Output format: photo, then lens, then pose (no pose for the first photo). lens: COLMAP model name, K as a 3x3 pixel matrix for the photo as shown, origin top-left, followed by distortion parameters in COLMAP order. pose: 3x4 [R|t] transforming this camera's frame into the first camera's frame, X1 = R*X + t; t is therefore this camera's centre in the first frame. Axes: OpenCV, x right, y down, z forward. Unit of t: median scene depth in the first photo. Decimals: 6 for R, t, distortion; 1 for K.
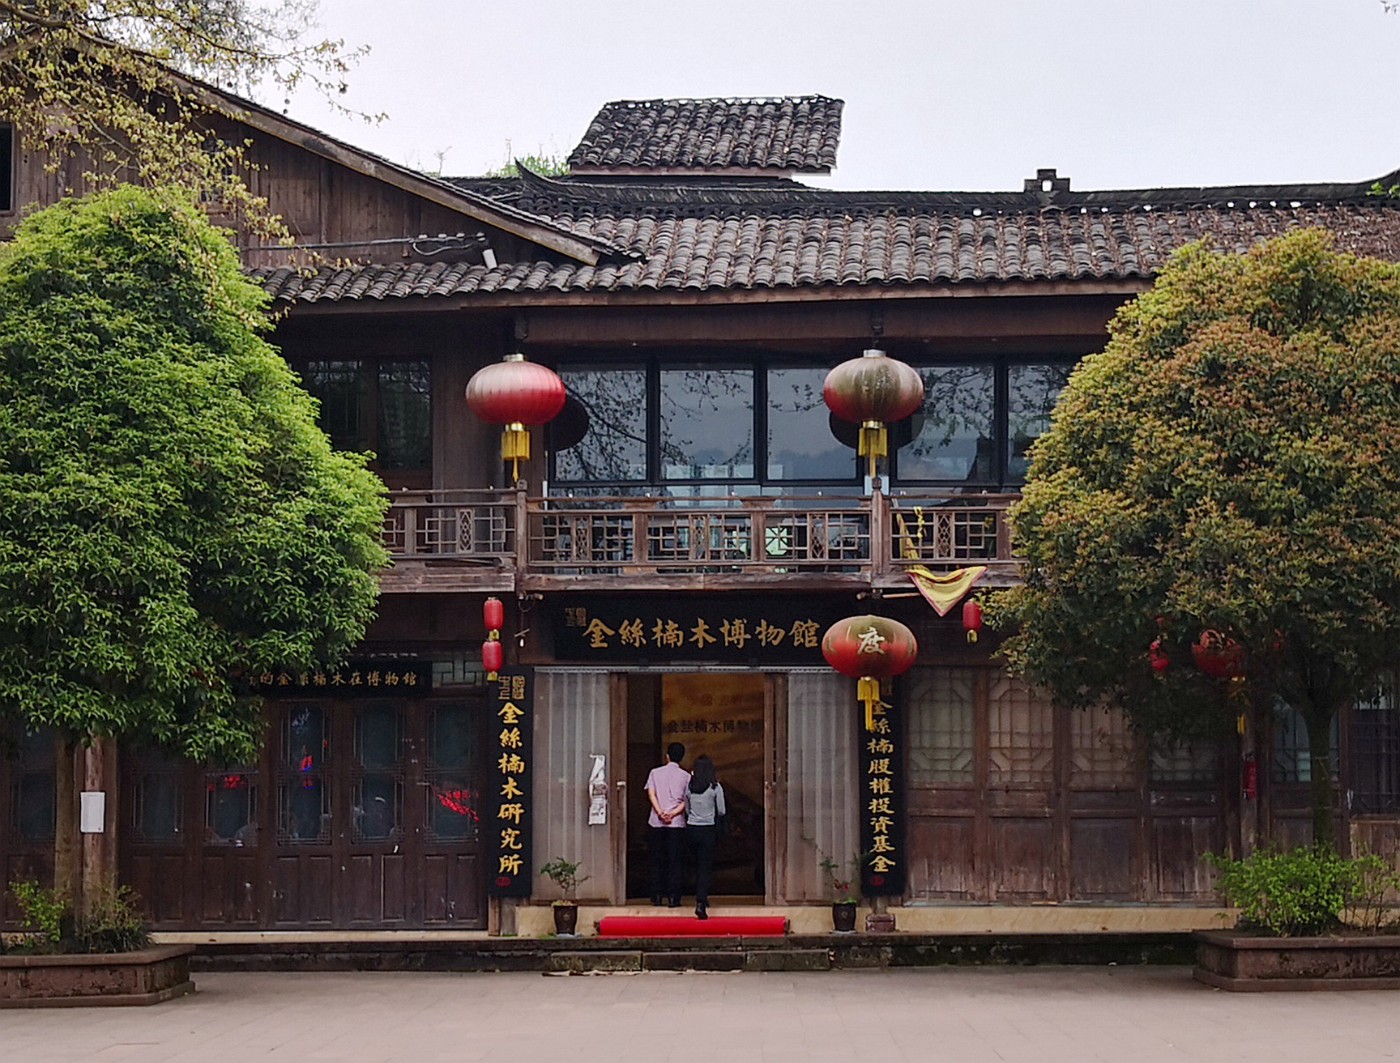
lens RADIAL K [[2682.0, 0, 698.7], [0, 2682.0, 536.0], [0, 0, 1]] dist [0.028988, 0.000000]
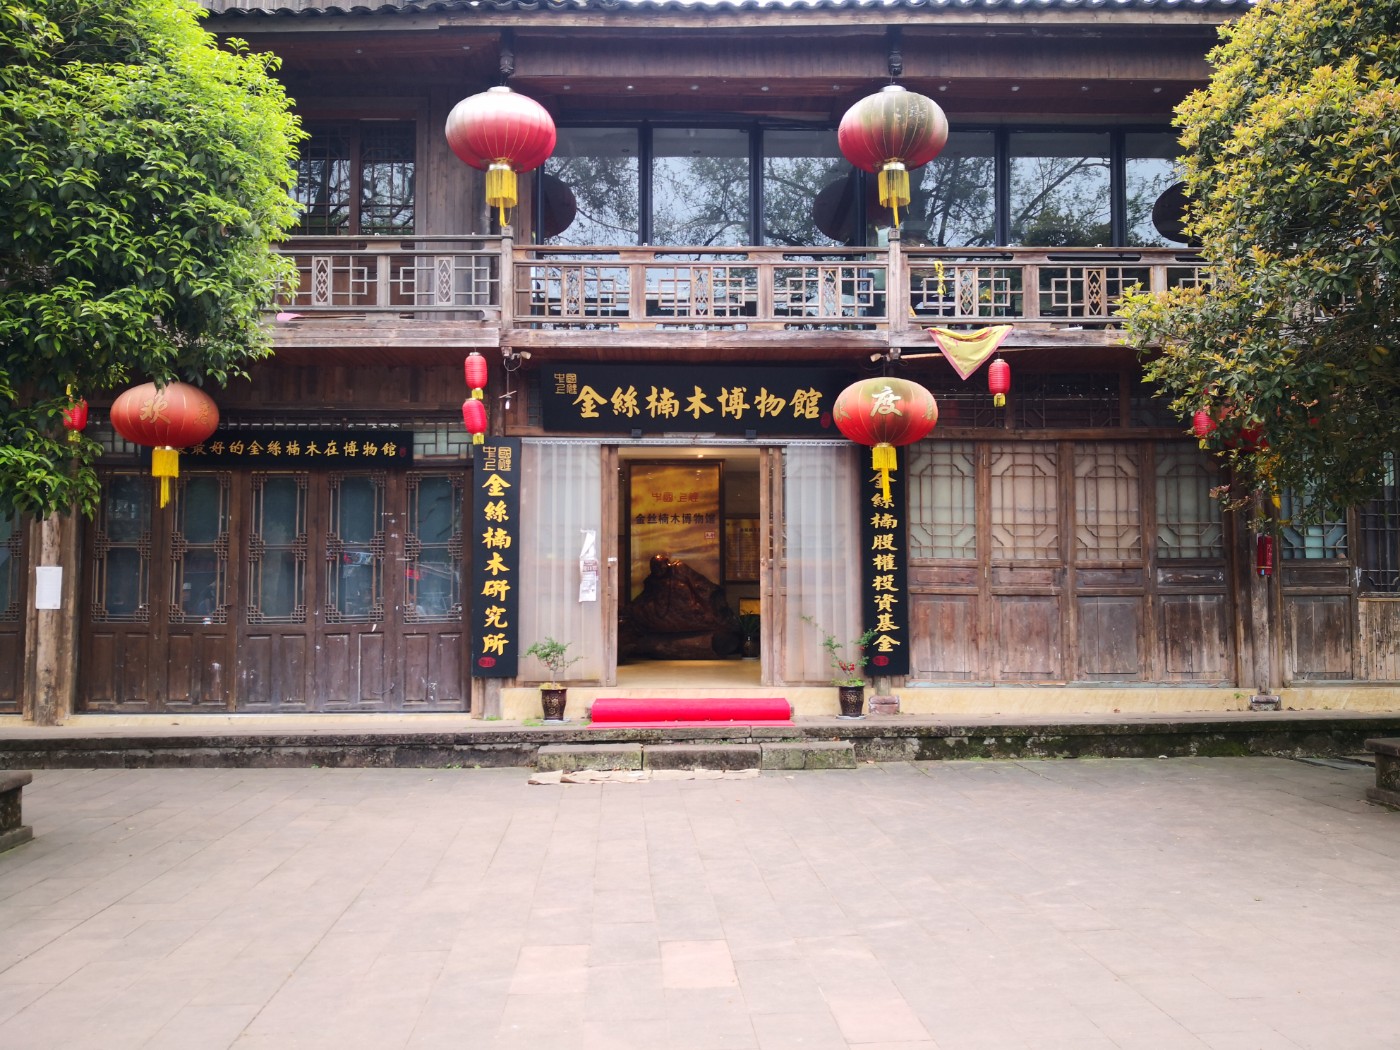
lens RADIAL K [[1089.3, 0, 673.1], [0, 1089.3, 522.9], [0, 0, 1]] dist [0.011919, -0.047291]
pose [[0.997505, 0.006058, 0.070338, -0.035195], [-0.008754, 0.999236, 0.038079, 0.065172], [-0.070054, -0.038600, 0.996796, 0.620571]]
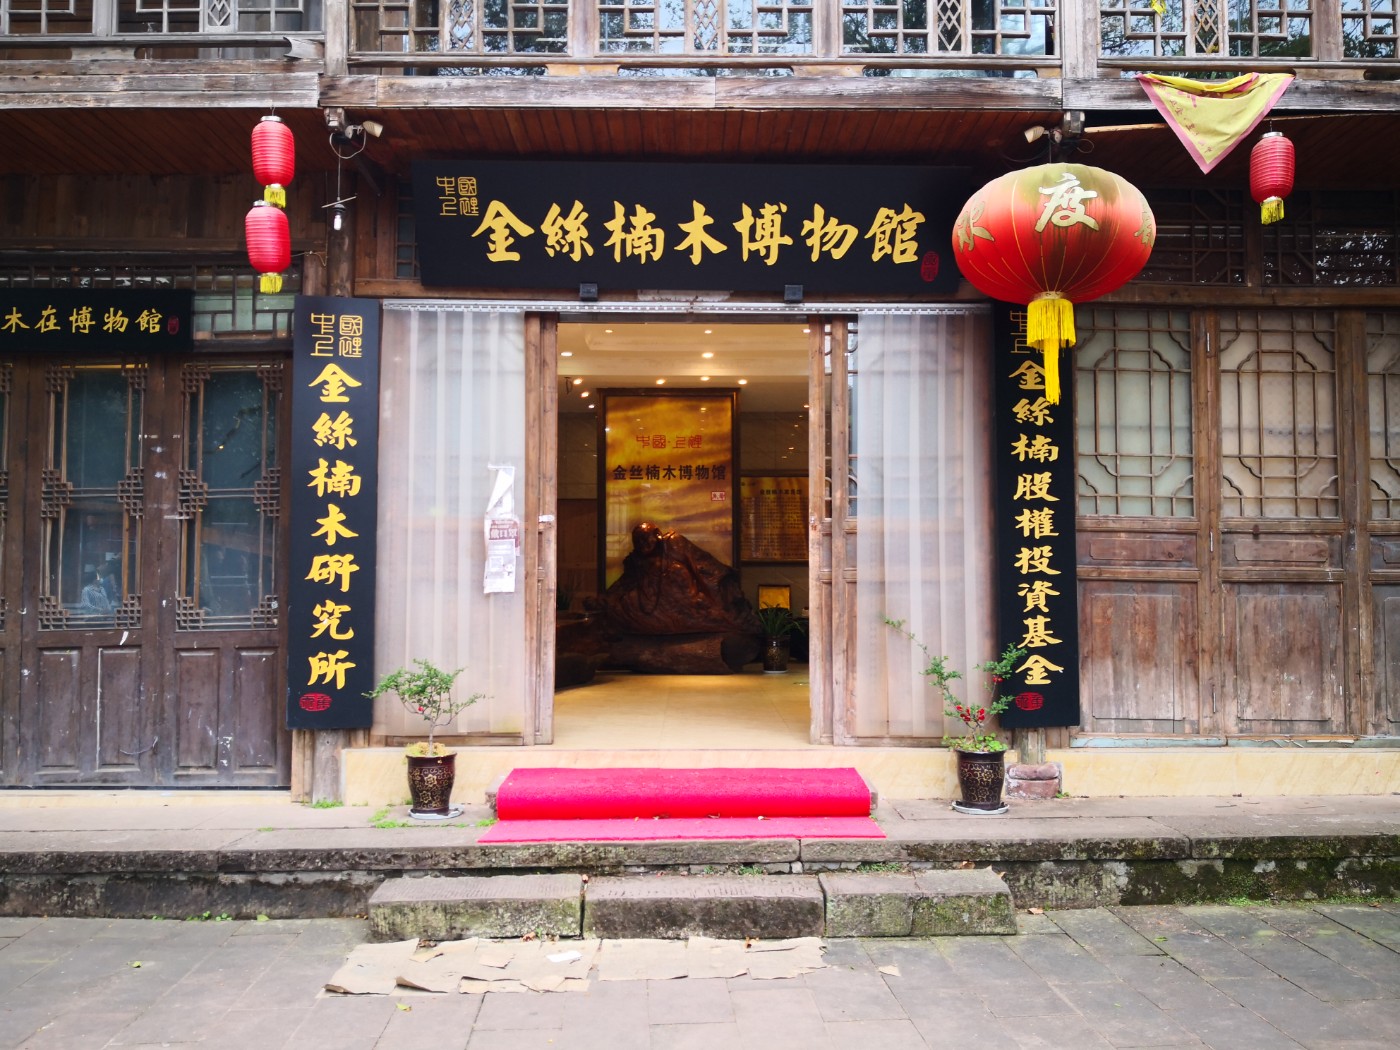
lens RADIAL K [[1089.3, 0, 672.8], [0, 1089.3, 534.0], [0, 0, 1]] dist [0.011919, -0.047291]
pose [[0.997938, 0.006036, 0.063897, -0.017630], [-0.009993, 0.998039, 0.061785, 0.083019], [-0.063399, -0.062296, 0.996042, 0.792931]]
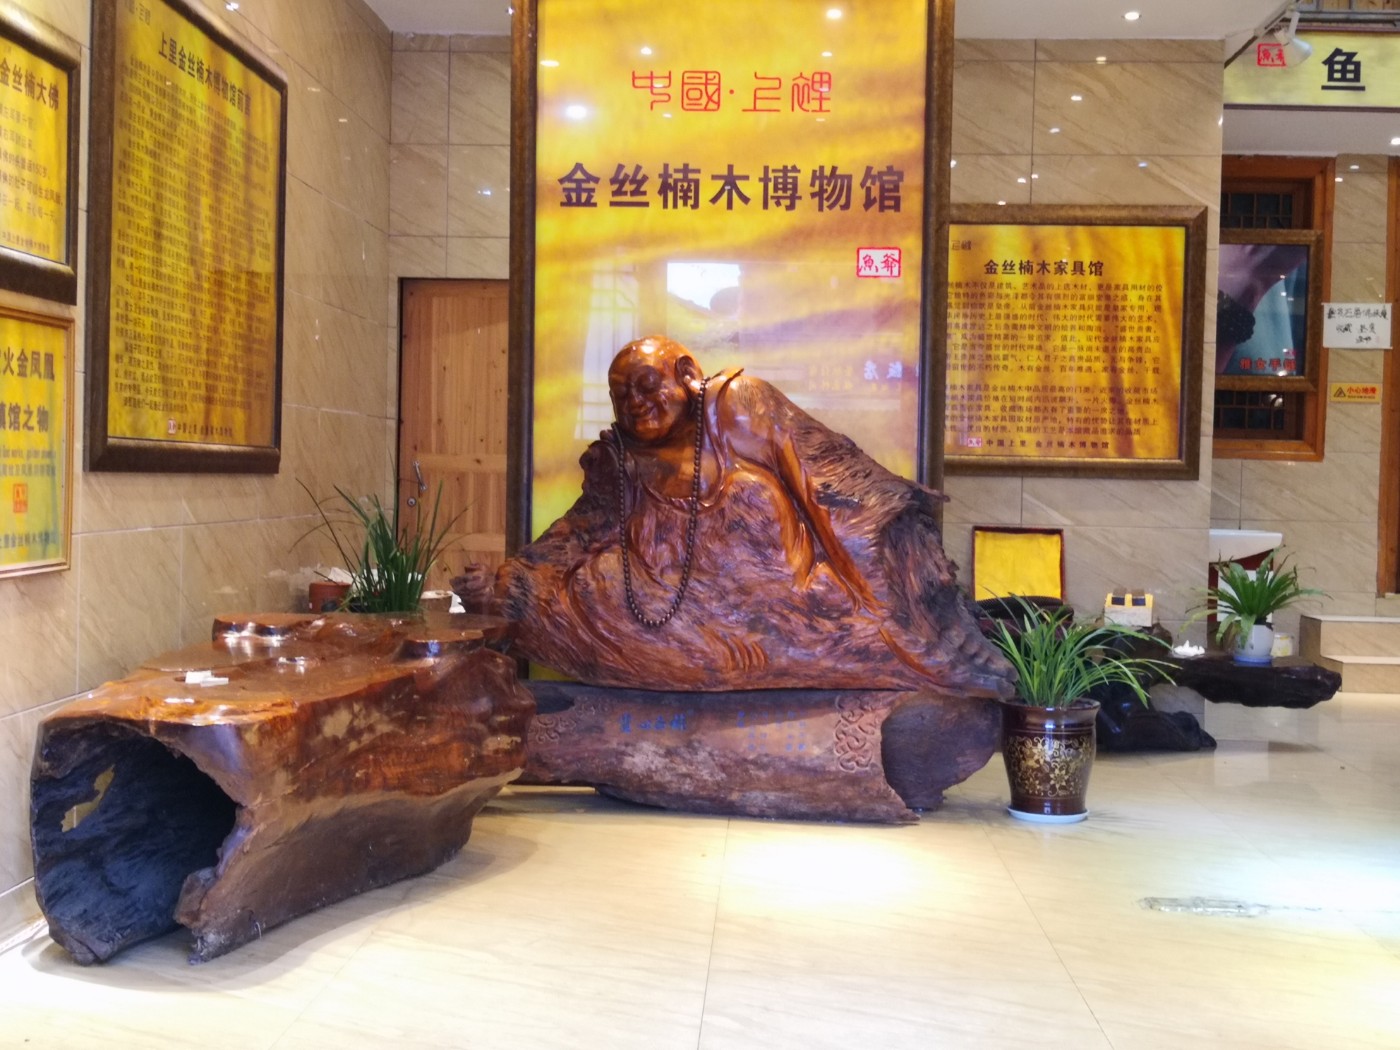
lens RADIAL K [[1770.8, 0, 697.9], [0, 1770.8, 524.9], [0, 0, 1]] dist [0.029853, 0.000000]
pose [[0.998897, 0.022318, 0.041310, -0.004816], [-0.027733, 0.990381, 0.135556, 0.096902], [-0.037888, -0.136553, 0.989908, 0.983484]]
